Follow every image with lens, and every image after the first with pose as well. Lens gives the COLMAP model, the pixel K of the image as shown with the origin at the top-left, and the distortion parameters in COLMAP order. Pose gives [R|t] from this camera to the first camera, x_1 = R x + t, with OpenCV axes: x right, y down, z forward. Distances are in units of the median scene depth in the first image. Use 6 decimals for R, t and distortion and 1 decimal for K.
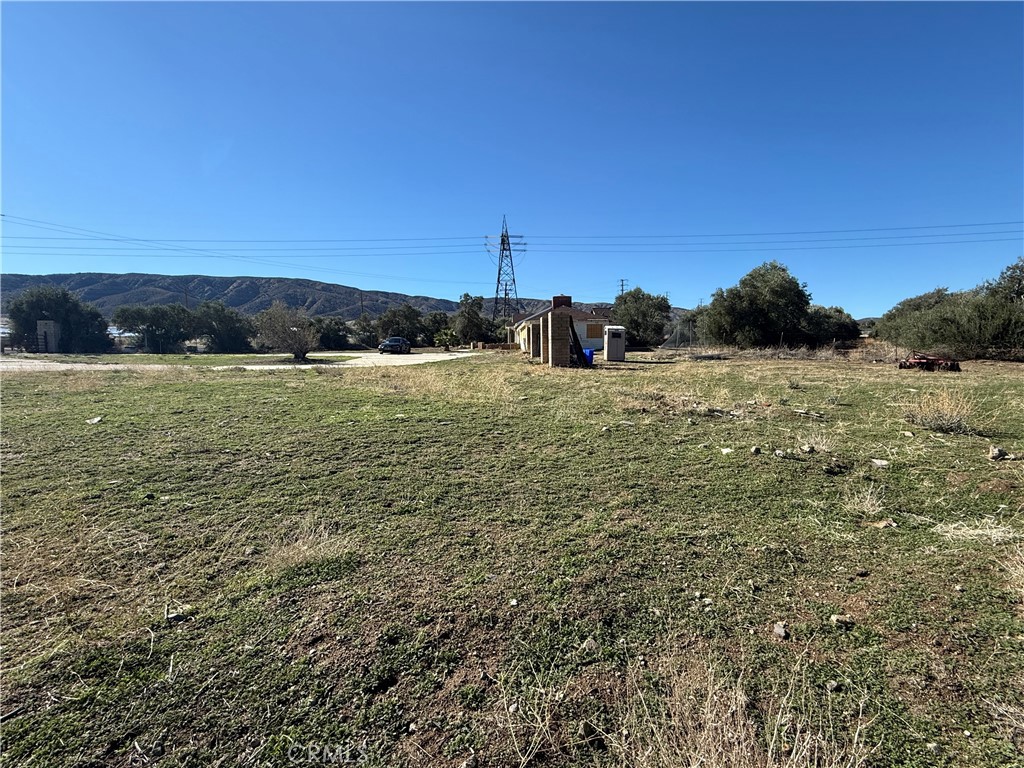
lens RADIAL K [[484.4, 0, 513.1], [0, 484.4, 383.6], [0, 0, 1]] dist [0.000233, -0.000066]
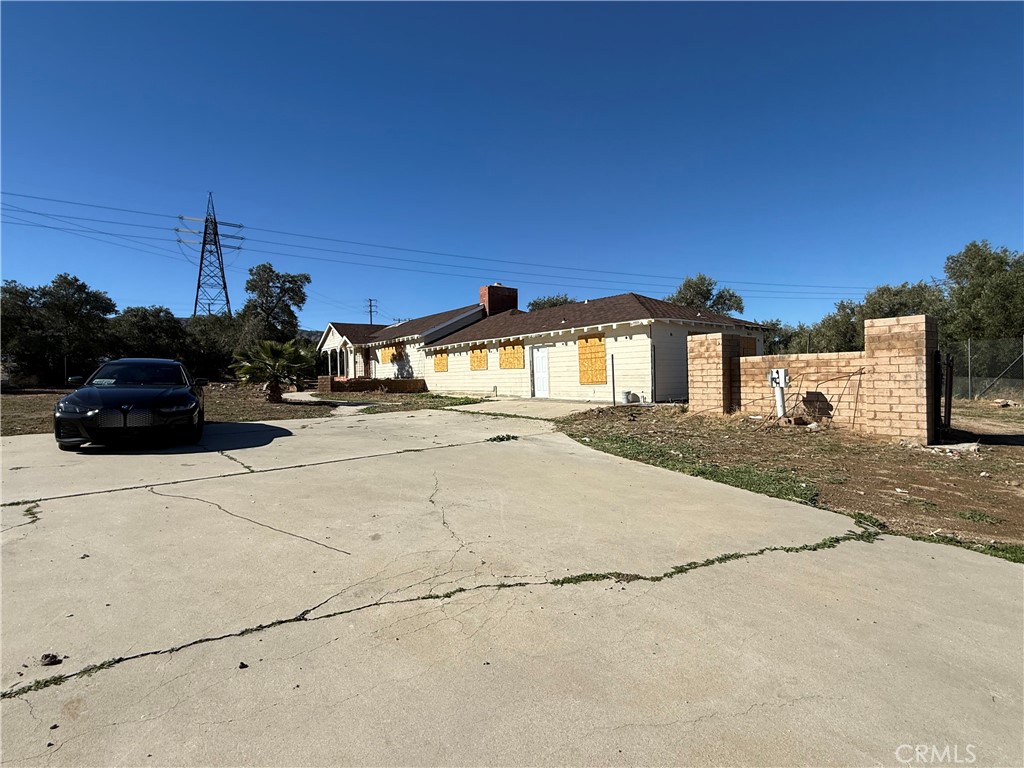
lens RADIAL K [[484.4, 0, 511.1], [0, 484.4, 386.4], [0, 0, 1]] dist [0.000233, -0.000066]
pose [[0.824701, -0.008918, 0.565498, -0.229746], [0.040565, 0.998233, -0.043415, -0.066897], [-0.564112, 0.058744, 0.823606, 0.730313]]
